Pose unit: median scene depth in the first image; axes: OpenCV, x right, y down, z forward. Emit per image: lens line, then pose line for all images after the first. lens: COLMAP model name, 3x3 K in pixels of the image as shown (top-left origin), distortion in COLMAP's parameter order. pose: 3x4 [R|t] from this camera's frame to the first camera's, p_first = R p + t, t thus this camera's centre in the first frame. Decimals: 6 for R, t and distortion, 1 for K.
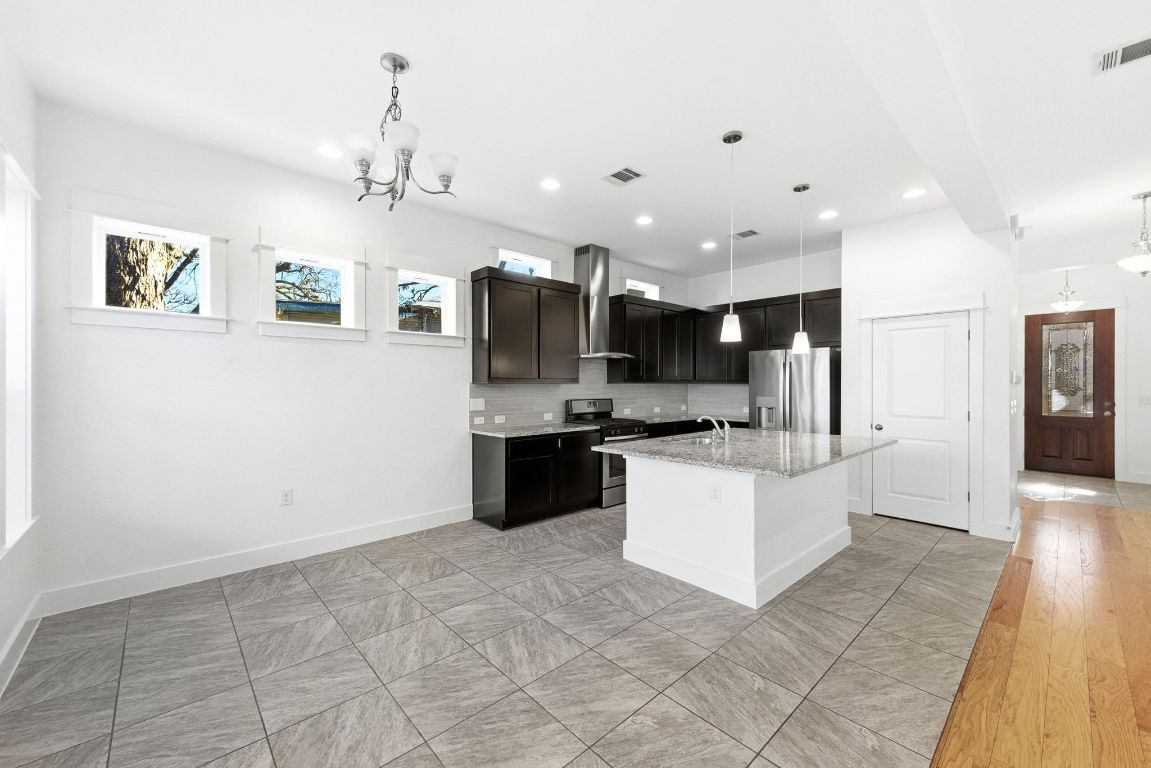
lens RADIAL K [[452.8, 0, 583.6], [0, 452.8, 382.9], [0, 0, 1]] dist [0.011193, -0.000760]
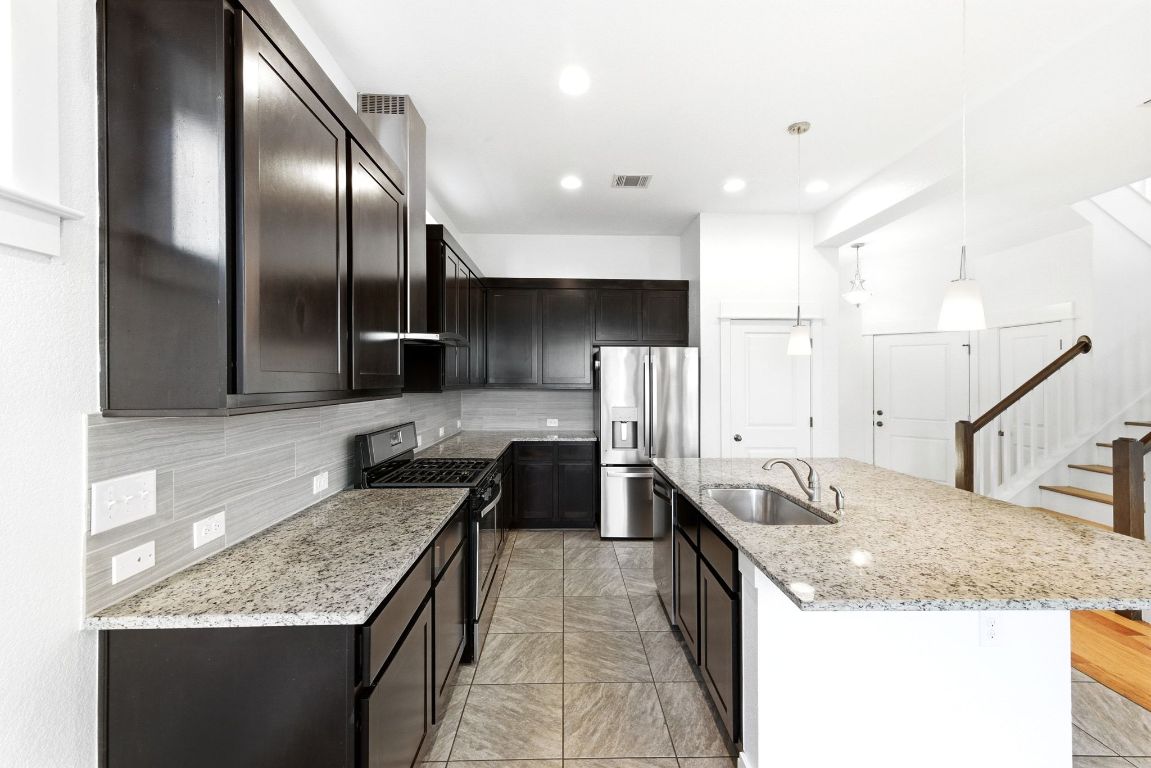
lens RADIAL K [[452.8, 0, 574.0], [0, 452.8, 382.9], [0, 0, 1]] dist [0.011193, -0.000760]
pose [[0.665705, -0.002904, 0.746210, -0.256906], [-0.004699, 0.999956, 0.008084, -0.019871], [-0.746200, -0.008888, 0.665662, 0.647662]]
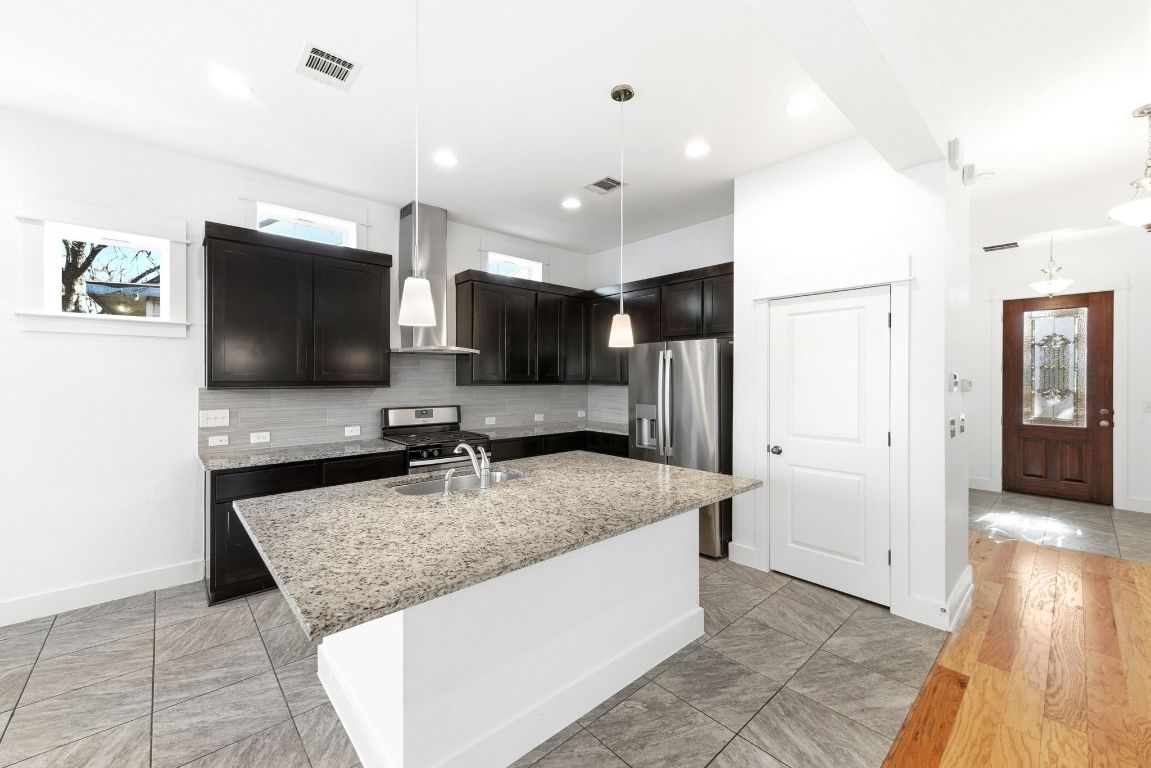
lens RADIAL K [[452.8, 0, 580.9], [0, 452.8, 378.1], [0, 0, 1]] dist [0.011193, -0.000760]
pose [[0.999955, 0.000741, -0.009507, 0.350090], [-0.000707, 0.999993, 0.003562, -0.018918], [0.009509, -0.003555, 0.999948, 0.284494]]
